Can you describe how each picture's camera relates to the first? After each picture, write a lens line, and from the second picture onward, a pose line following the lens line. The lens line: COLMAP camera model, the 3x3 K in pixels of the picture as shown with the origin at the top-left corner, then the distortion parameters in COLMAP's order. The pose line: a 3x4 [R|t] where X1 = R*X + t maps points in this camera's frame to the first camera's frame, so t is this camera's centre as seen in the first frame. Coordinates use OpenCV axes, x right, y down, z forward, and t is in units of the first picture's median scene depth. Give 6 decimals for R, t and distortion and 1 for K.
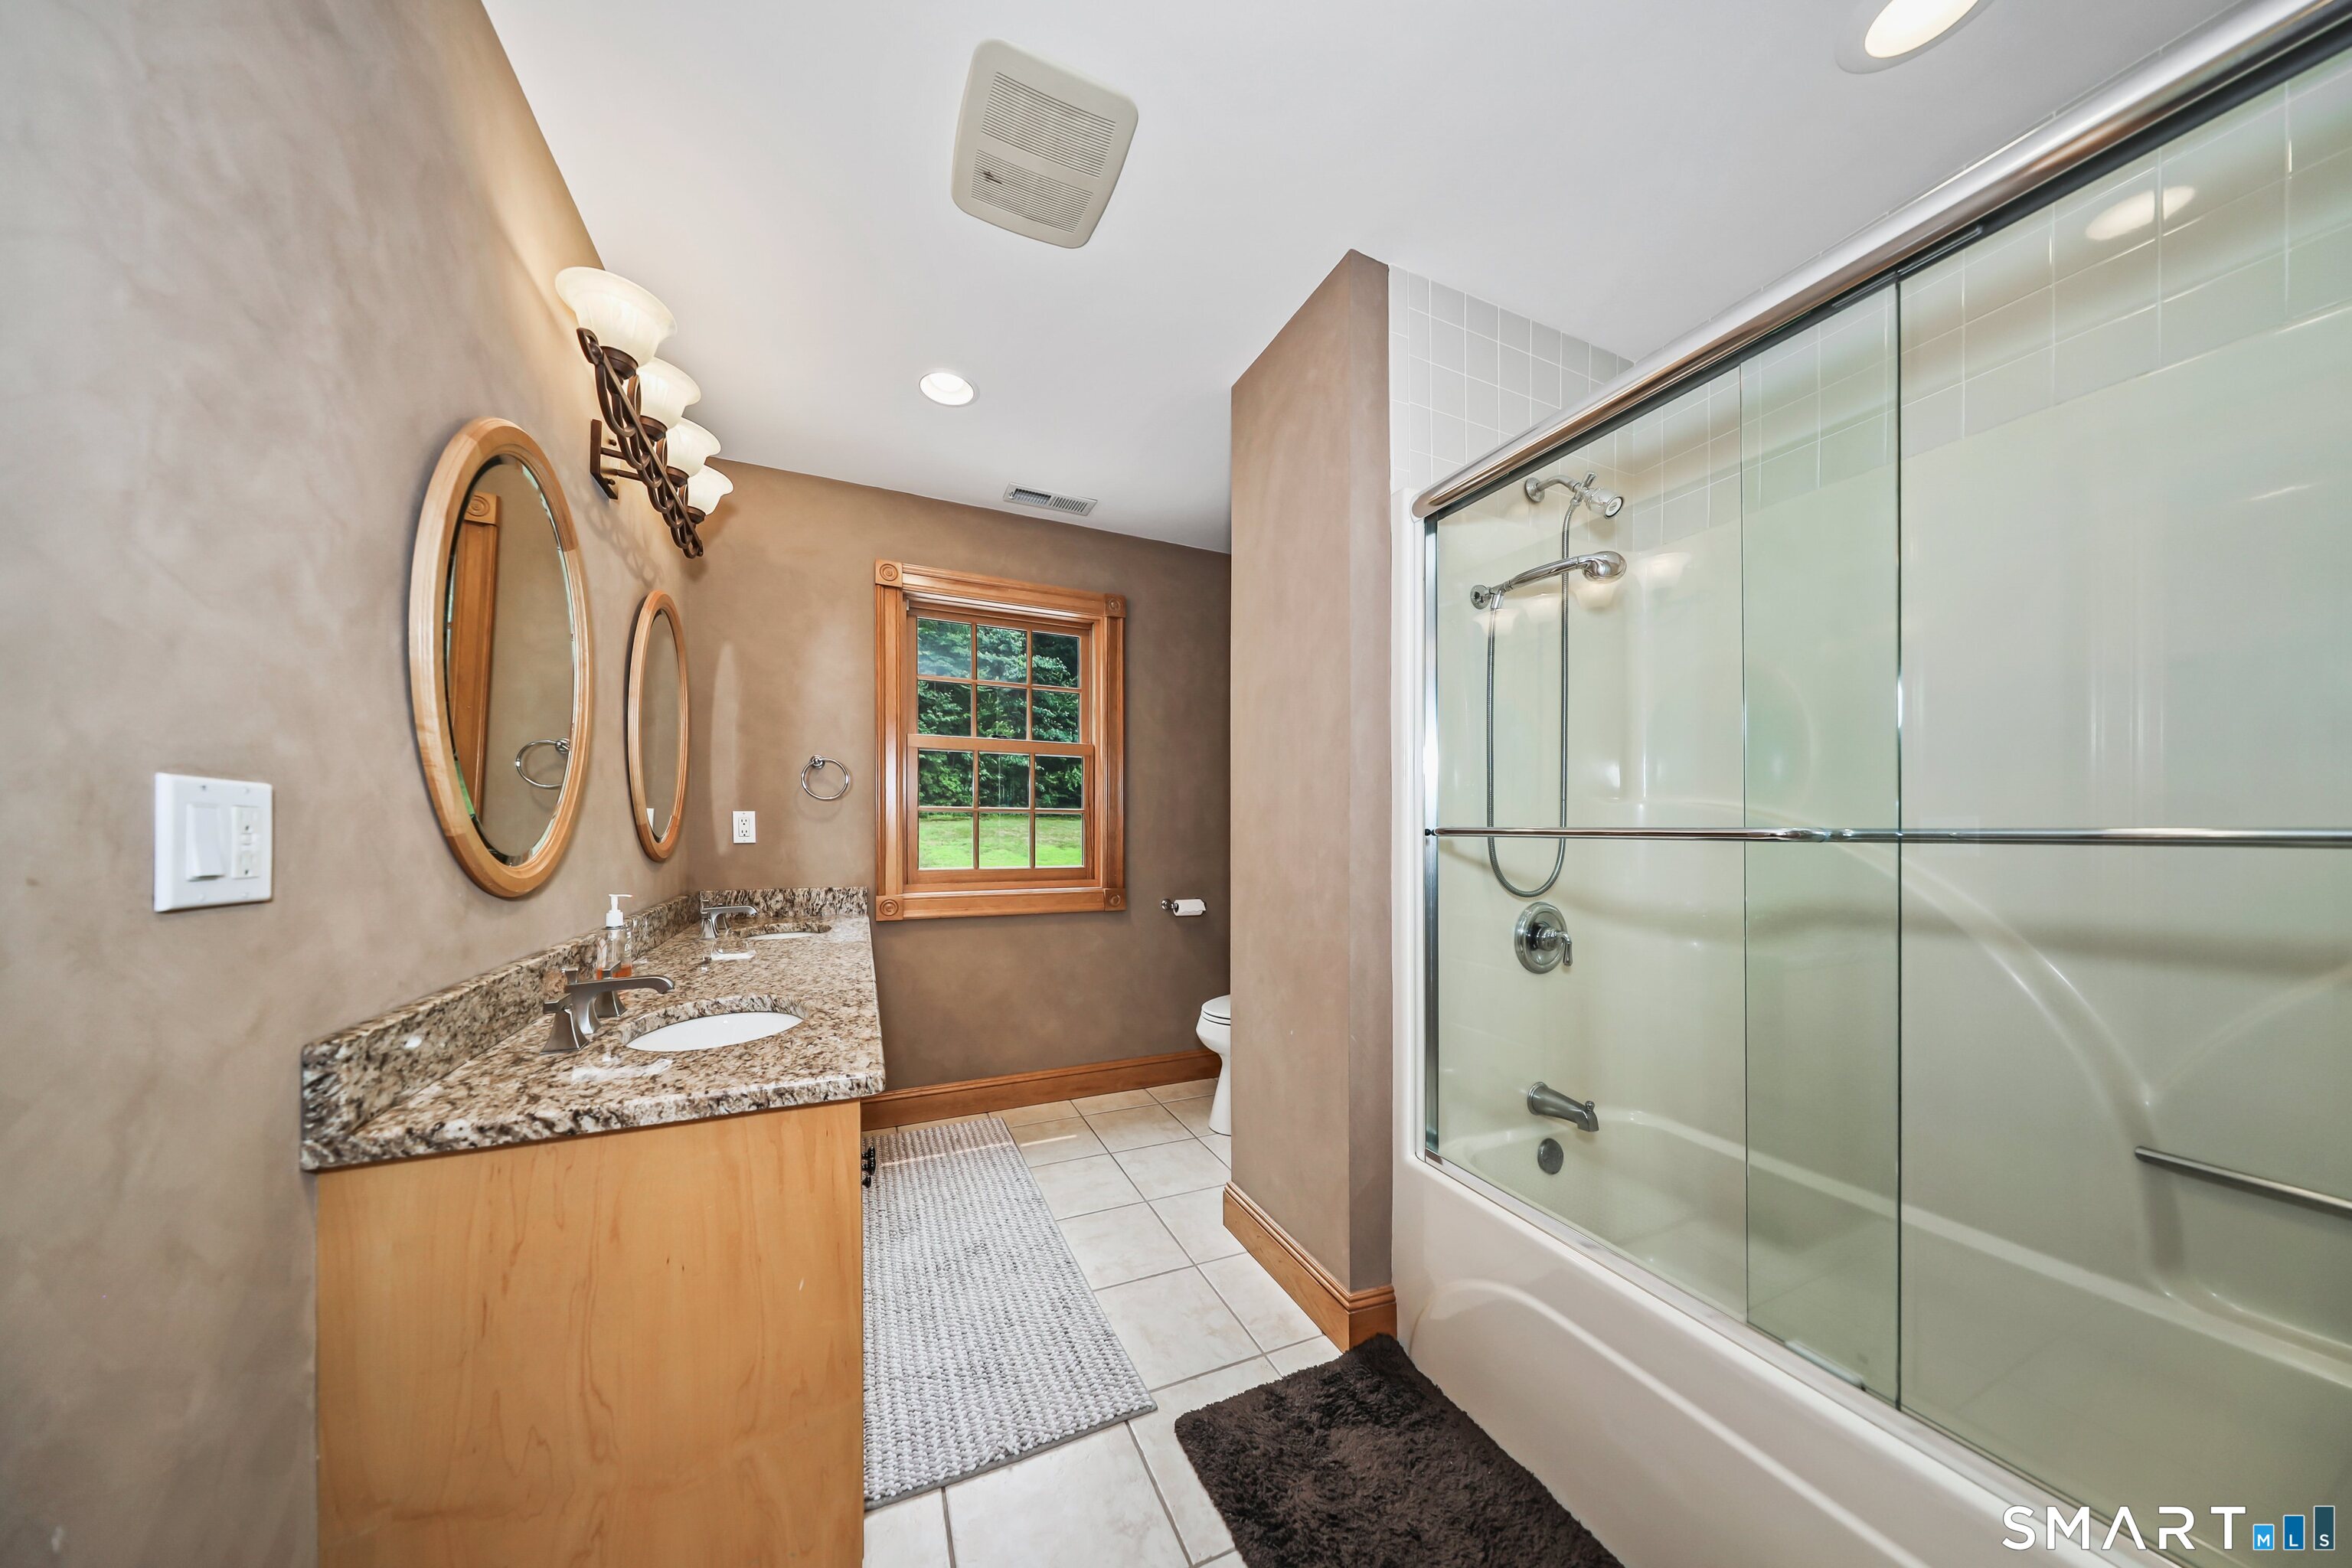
lens RADIAL K [[697.1, 0, 1167.7], [0, 697.1, 830.6], [0, 0, 1]] dist [-0.000441, -0.000033]
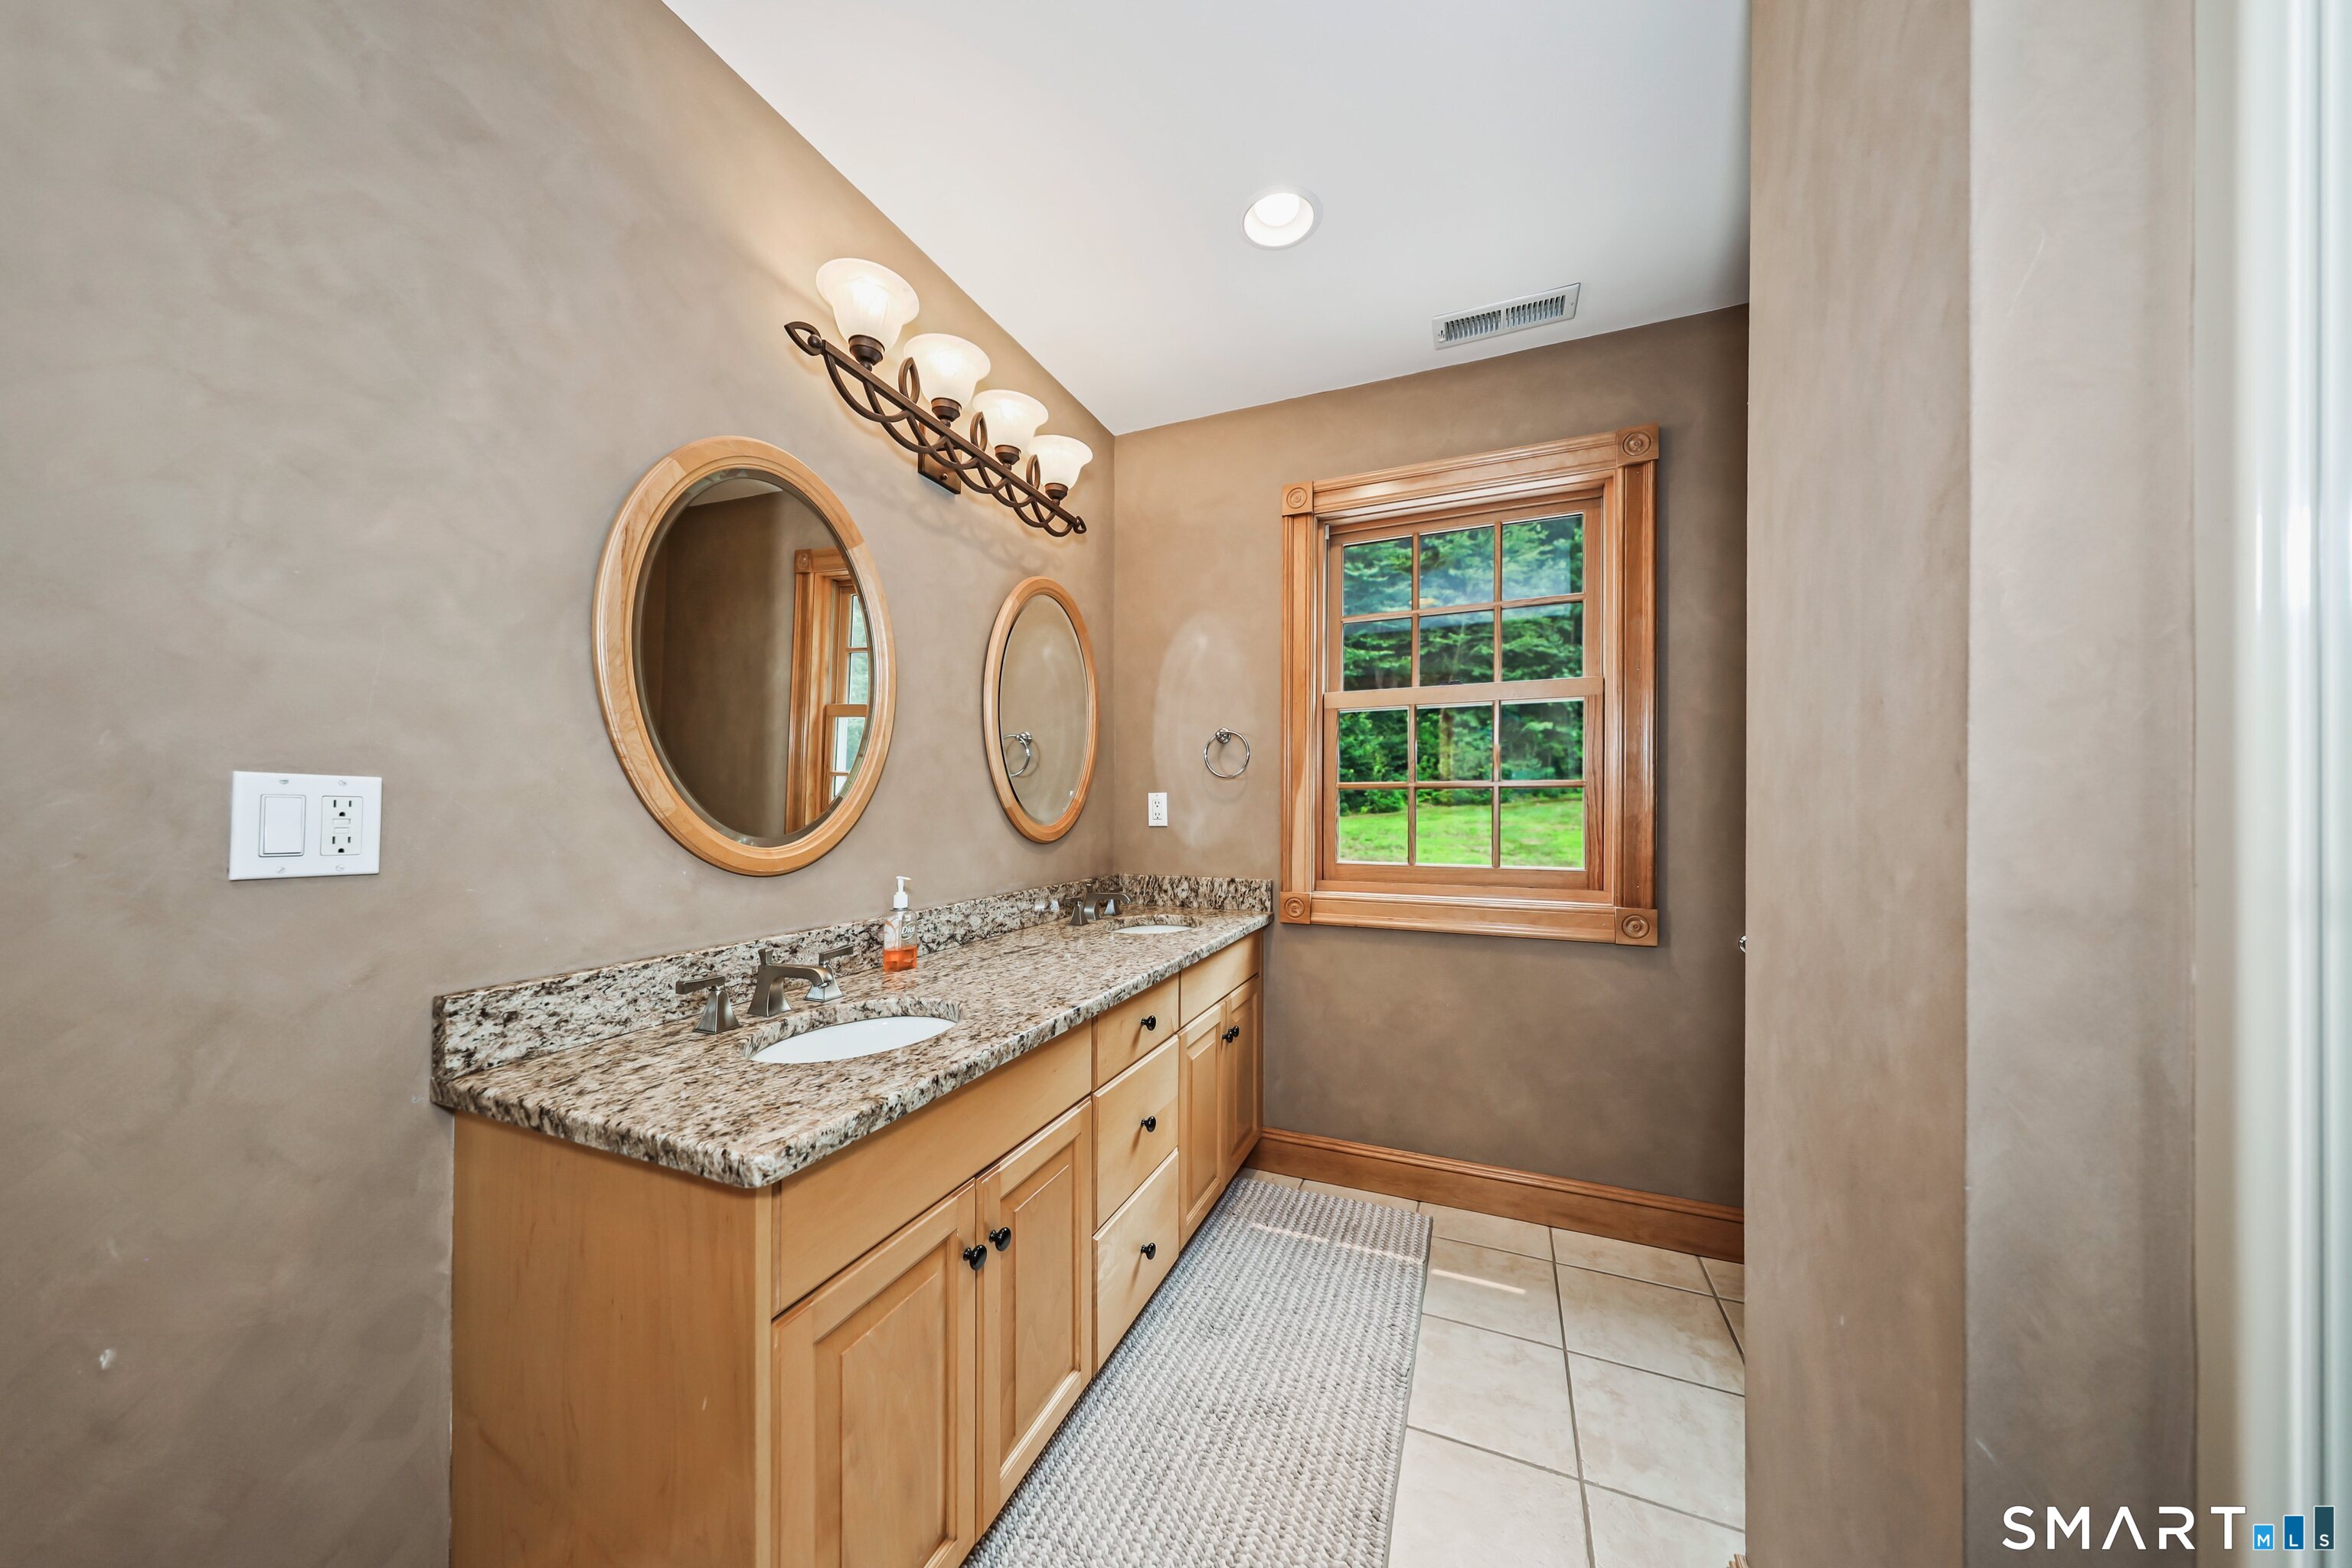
lens RADIAL K [[768.8, 0, 1171.0], [0, 768.8, 810.9], [0, 0, 1]] dist [0.002024, 0.000102]
pose [[0.683248, -0.001989, -0.730184, 0.250035], [0.001582, 0.999998, -0.001243, -0.002064], [0.730185, -0.000306, 0.683249, 0.439112]]
